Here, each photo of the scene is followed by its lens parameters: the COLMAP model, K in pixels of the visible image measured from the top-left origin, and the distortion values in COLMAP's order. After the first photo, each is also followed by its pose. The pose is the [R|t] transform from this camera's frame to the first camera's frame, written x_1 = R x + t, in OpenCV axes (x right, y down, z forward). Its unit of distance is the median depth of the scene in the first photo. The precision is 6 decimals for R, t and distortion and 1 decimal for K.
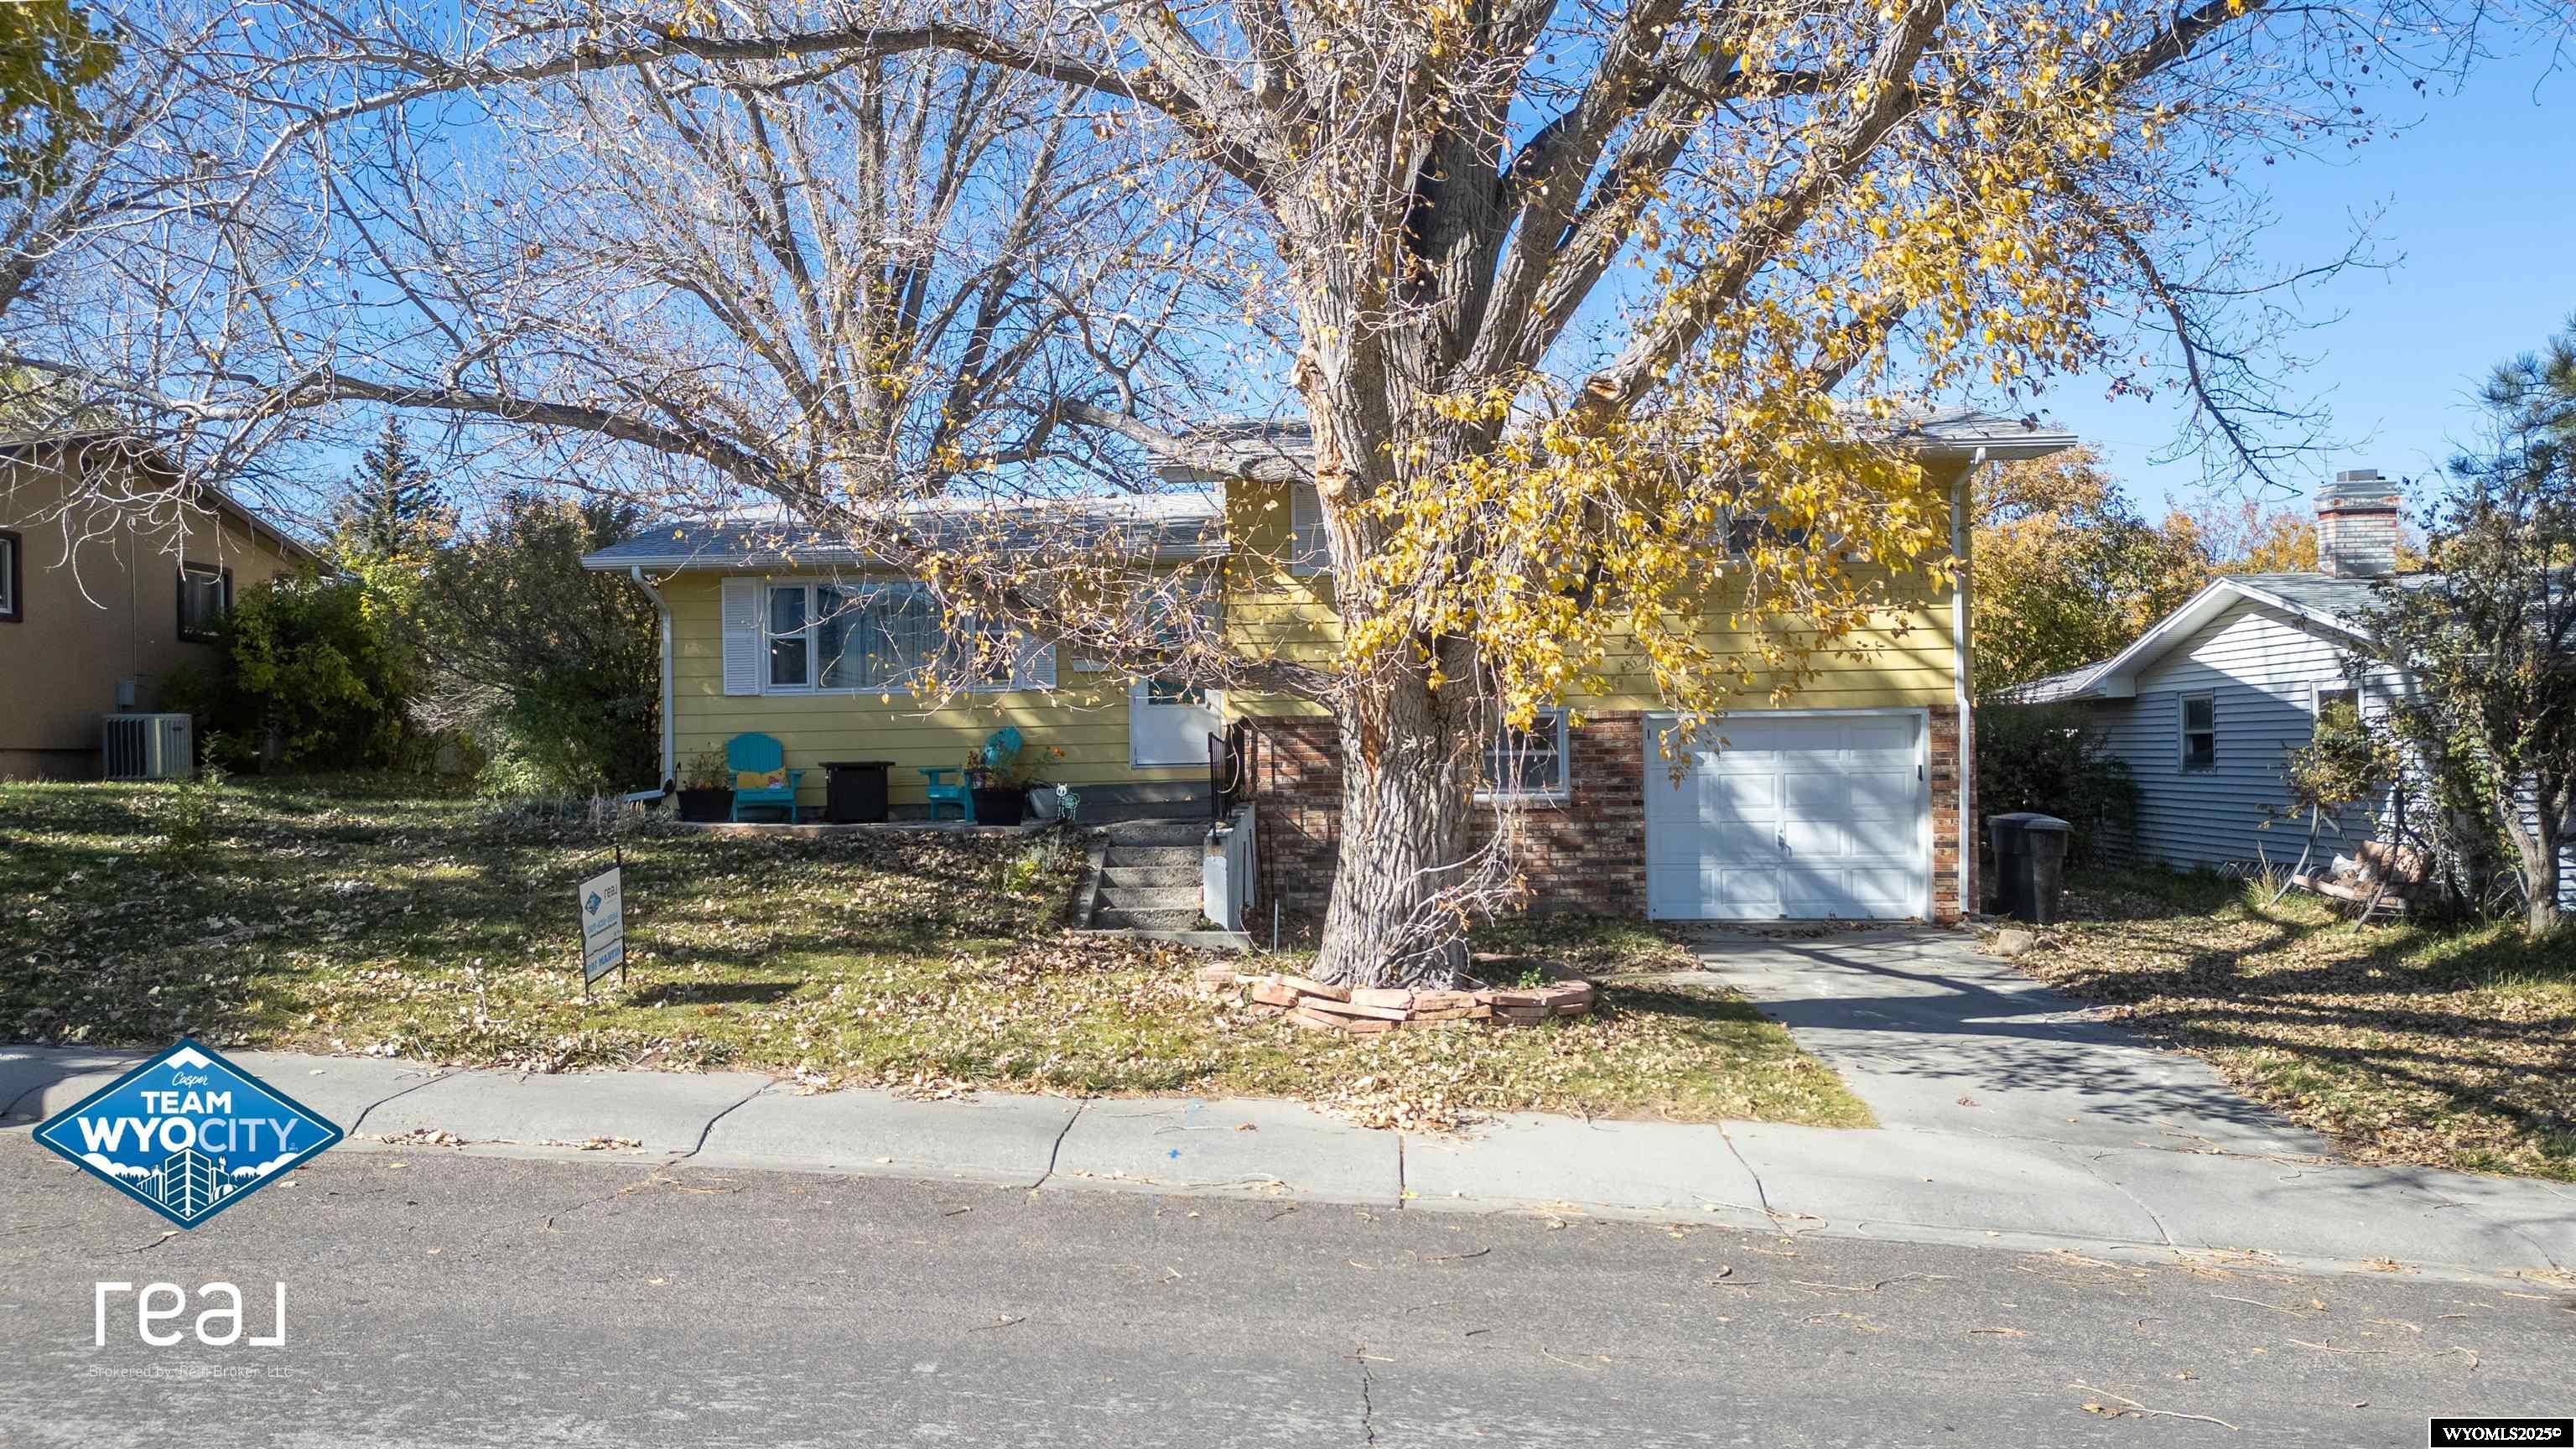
lens RADIAL K [[1789.5, 0, 1288.0], [0, 1789.5, 724.5], [0, 0, 1]] dist [0.091407, 0.000060]
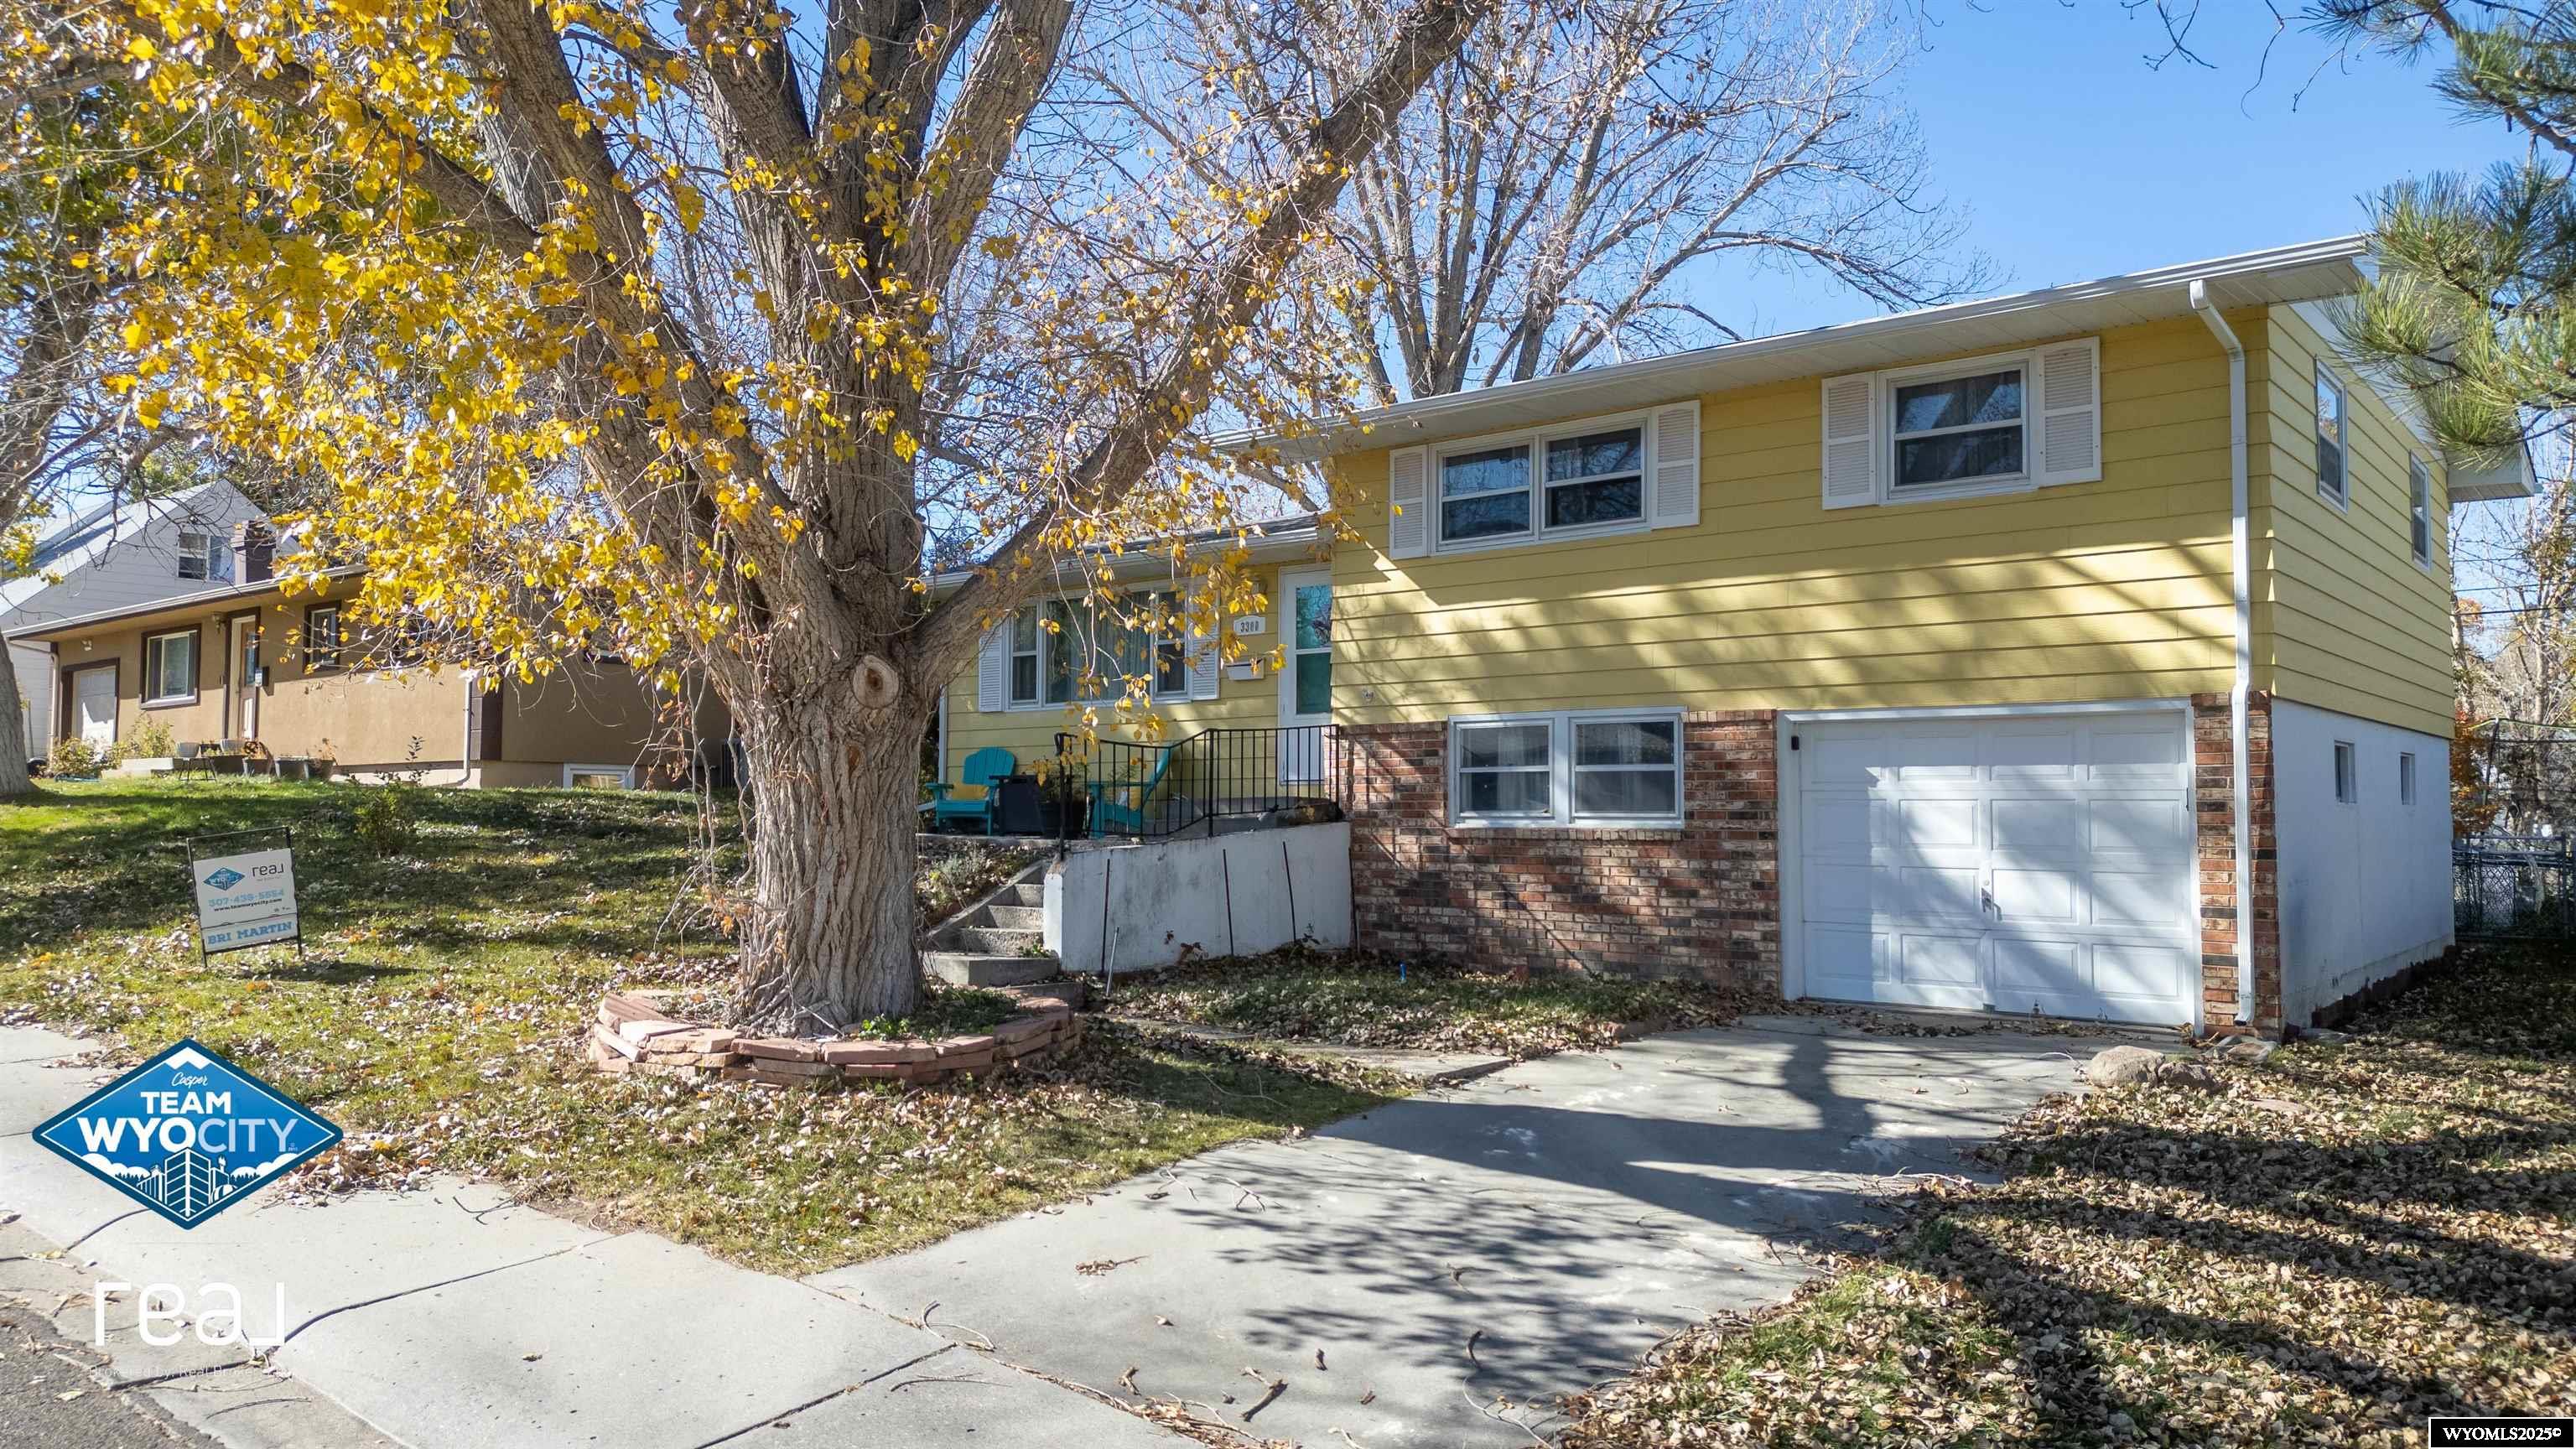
lens RADIAL K [[1804.0, 0, 1294.6], [0, 1804.0, 724.2], [0, 0, 1]] dist [0.062151, -0.070437]
pose [[0.794416, -0.011513, -0.607265, 0.492154], [-0.002509, 0.999750, -0.022237, 0.014967], [0.607369, 0.019189, 0.794188, 0.291599]]
